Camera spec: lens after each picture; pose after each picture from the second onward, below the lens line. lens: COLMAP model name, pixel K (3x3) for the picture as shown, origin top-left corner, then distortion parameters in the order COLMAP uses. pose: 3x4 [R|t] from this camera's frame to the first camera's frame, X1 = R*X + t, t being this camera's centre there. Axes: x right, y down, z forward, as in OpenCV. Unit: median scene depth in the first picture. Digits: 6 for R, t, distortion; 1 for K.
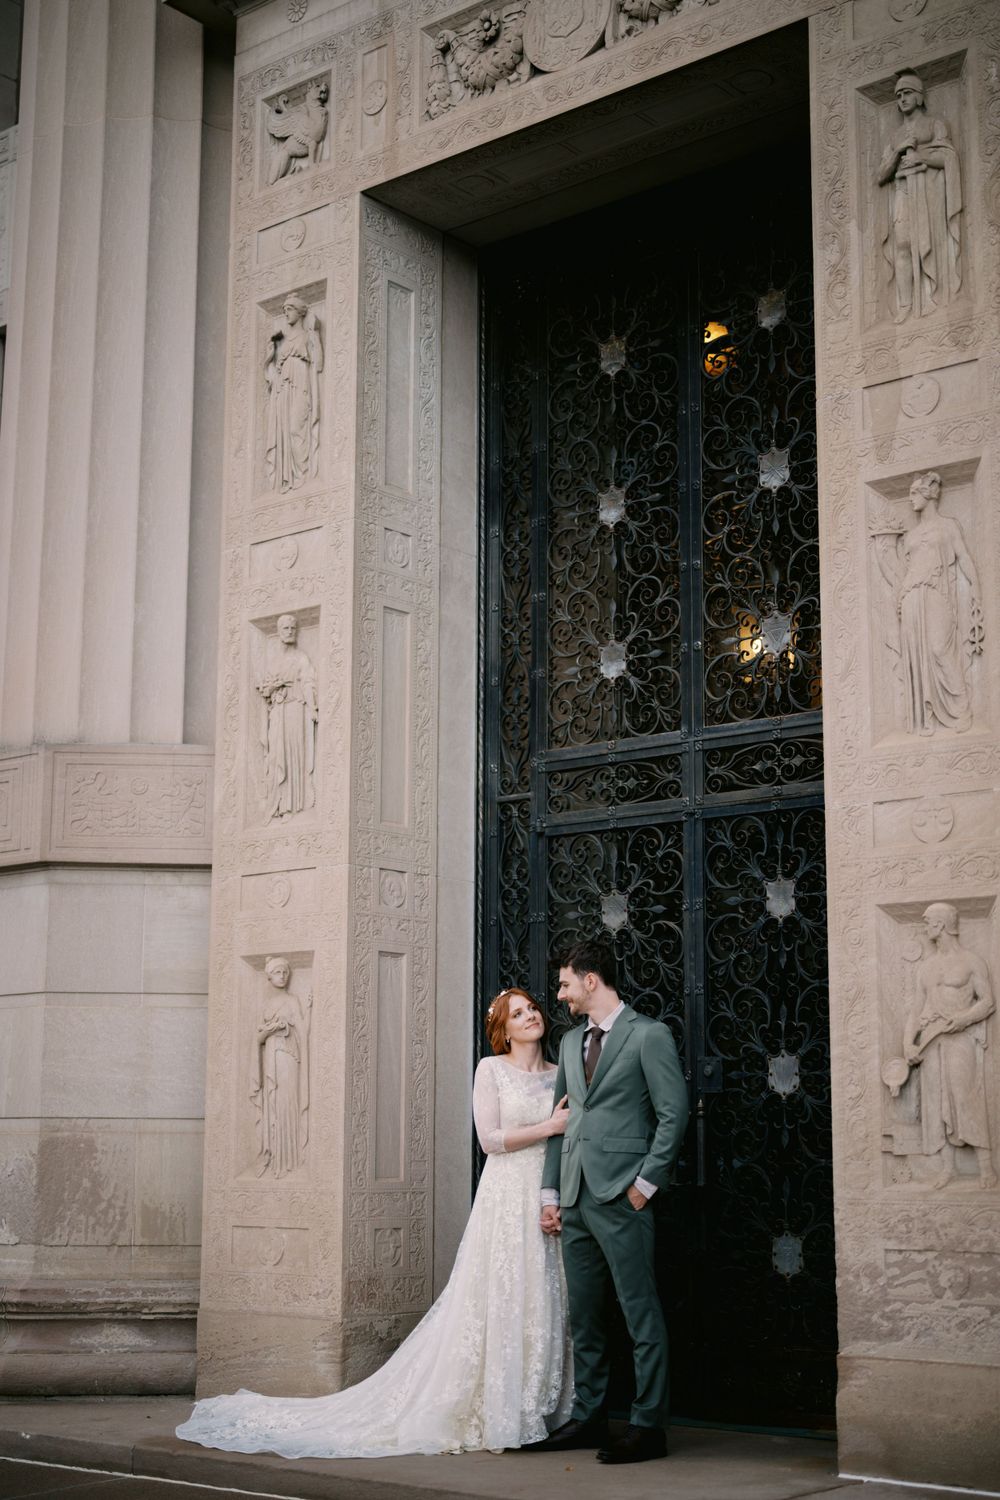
lens RADIAL K [[2152.0, 0, 500.8], [0, 2152.0, 756.0], [0, 0, 1]] dist [-0.022496, 0.176806]
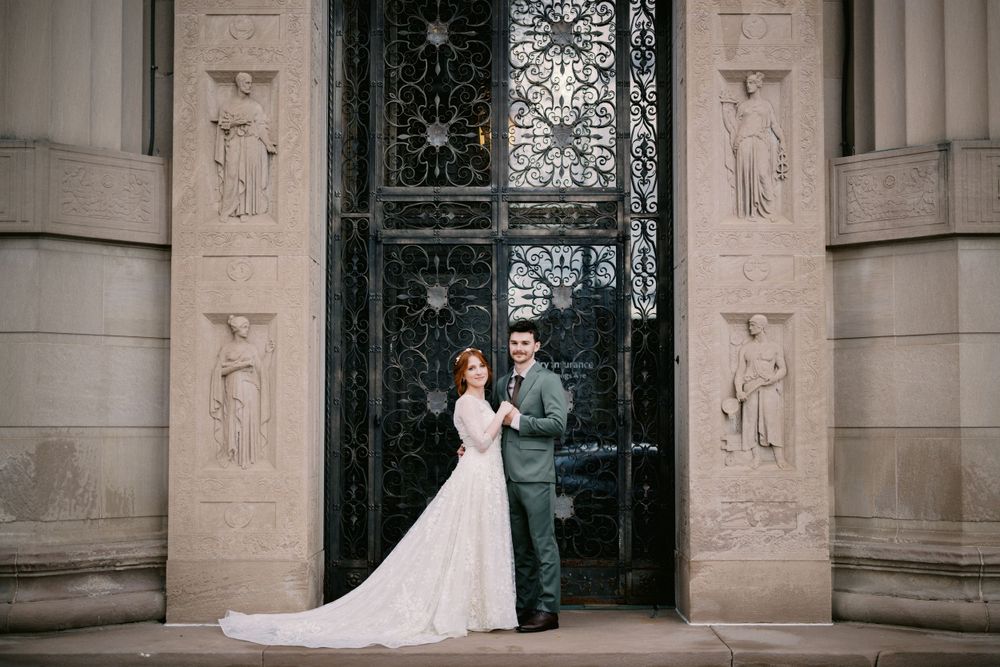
lens RADIAL K [[1506.4, 0, 500.2], [0, 1506.4, 333.5], [0, 0, 1]] dist [-0.011111, 0.097235]
pose [[0.766037, 0.035498, 0.641815, -0.616562], [-0.113450, 0.990266, 0.080639, 0.004824], [-0.632705, -0.134586, 0.762608, 0.127697]]
